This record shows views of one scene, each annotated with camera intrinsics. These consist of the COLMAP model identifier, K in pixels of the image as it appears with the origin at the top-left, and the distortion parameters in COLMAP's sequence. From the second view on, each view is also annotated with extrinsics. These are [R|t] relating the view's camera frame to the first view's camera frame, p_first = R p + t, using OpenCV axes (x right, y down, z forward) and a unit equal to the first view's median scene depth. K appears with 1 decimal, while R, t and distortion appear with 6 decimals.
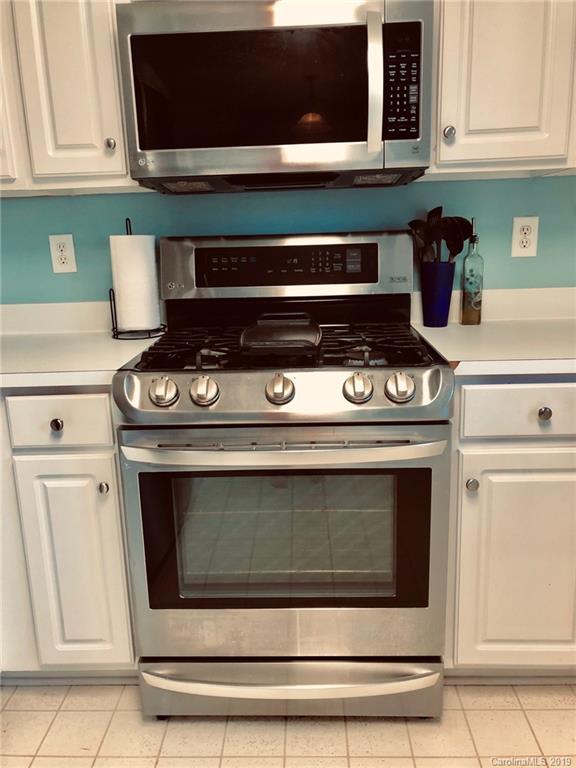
lens RADIAL K [[632.3, 0, 288.0], [0, 632.3, 384.0], [0, 0, 1]] dist [0.046223, -0.006199]
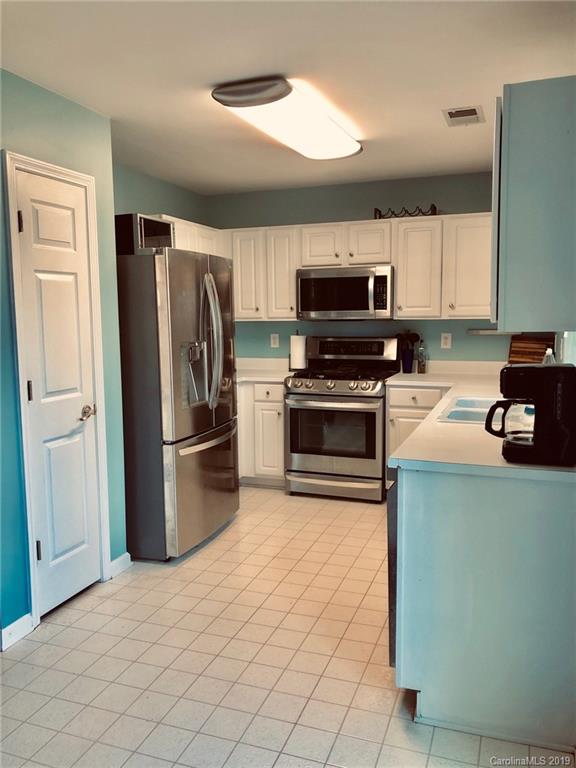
lens RADIAL K [[623.8, 0, 288.5], [0, 623.8, 408.2], [0, 0, 1]] dist [0.056049, -0.000864]
pose [[0.950859, 0.067943, -0.302078, 0.670563], [-0.090635, 0.993969, -0.061732, 0.305930], [0.296062, 0.086077, 0.951282, -1.898297]]
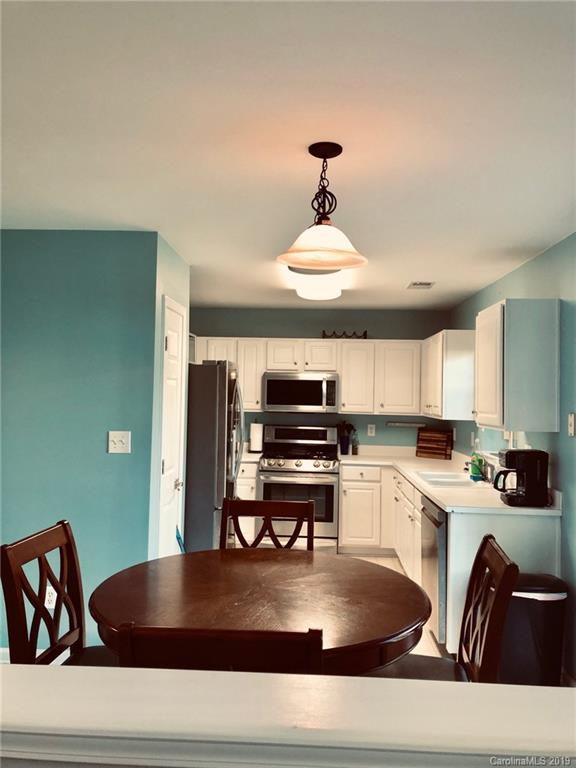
lens RADIAL K [[632.3, 0, 288.0], [0, 632.3, 384.0], [0, 0, 1]] dist [0.046223, -0.006199]
pose [[0.998508, 0.054243, -0.006282, -0.073733], [-0.054085, 0.966564, -0.250656, 0.483433], [-0.007525, 0.250622, 0.968056, -2.805717]]
